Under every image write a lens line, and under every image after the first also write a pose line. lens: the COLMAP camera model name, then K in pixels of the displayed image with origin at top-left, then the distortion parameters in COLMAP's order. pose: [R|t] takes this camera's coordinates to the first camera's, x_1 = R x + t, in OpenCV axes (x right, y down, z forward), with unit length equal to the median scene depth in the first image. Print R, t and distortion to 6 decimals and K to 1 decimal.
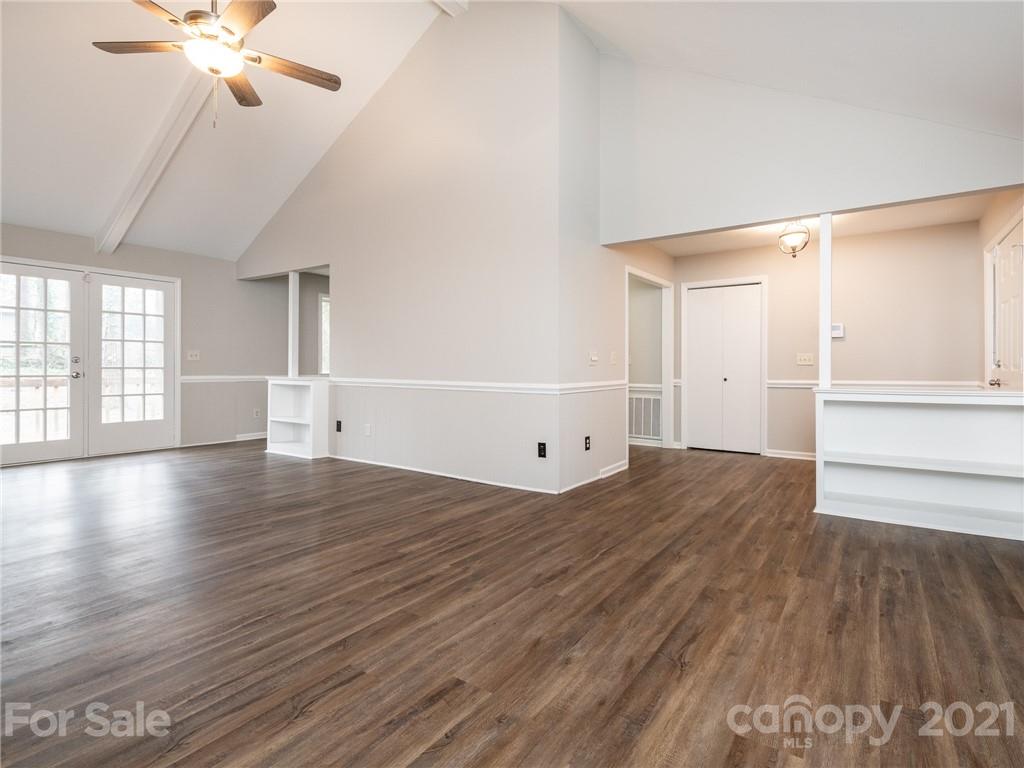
lens RADIAL K [[514.8, 0, 572.8], [0, 514.8, 365.9], [0, 0, 1]] dist [-0.001835, -0.000722]
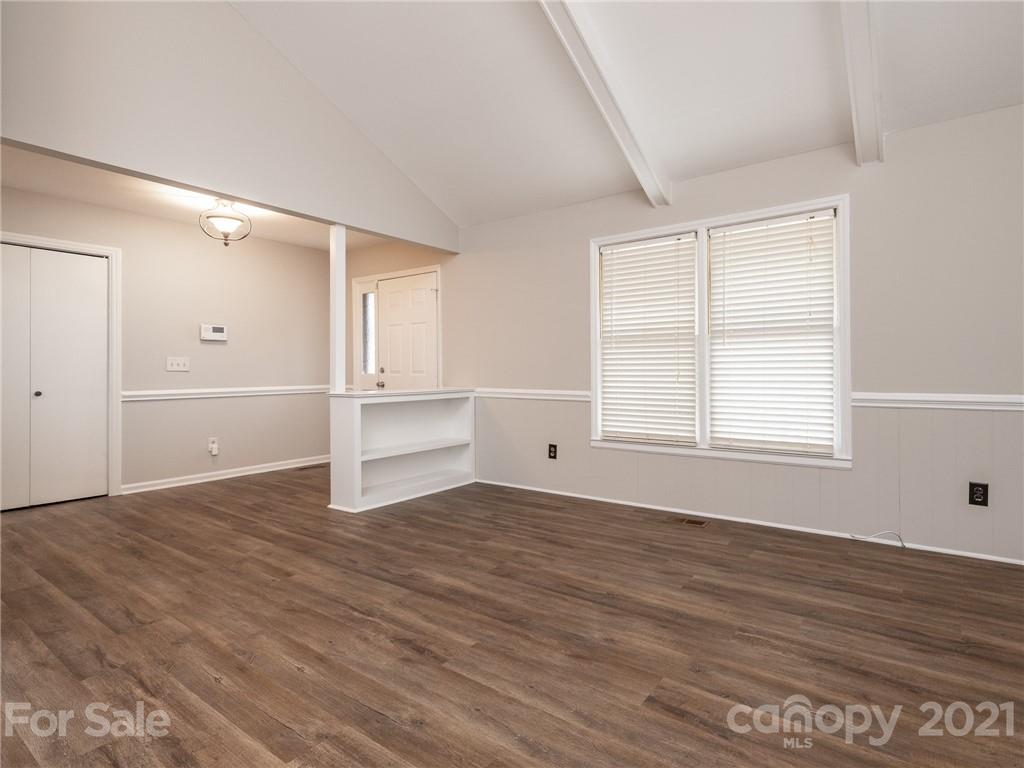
lens RADIAL K [[499.0, 0, 595.2], [0, 499.0, 375.3], [0, 0, 1]] dist [0.003820, -0.000536]
pose [[0.020153, -0.010349, 0.999743, -0.767398], [0.004351, 0.999938, 0.010263, -0.002278], [-0.999787, 0.004143, 0.020197, 0.719569]]
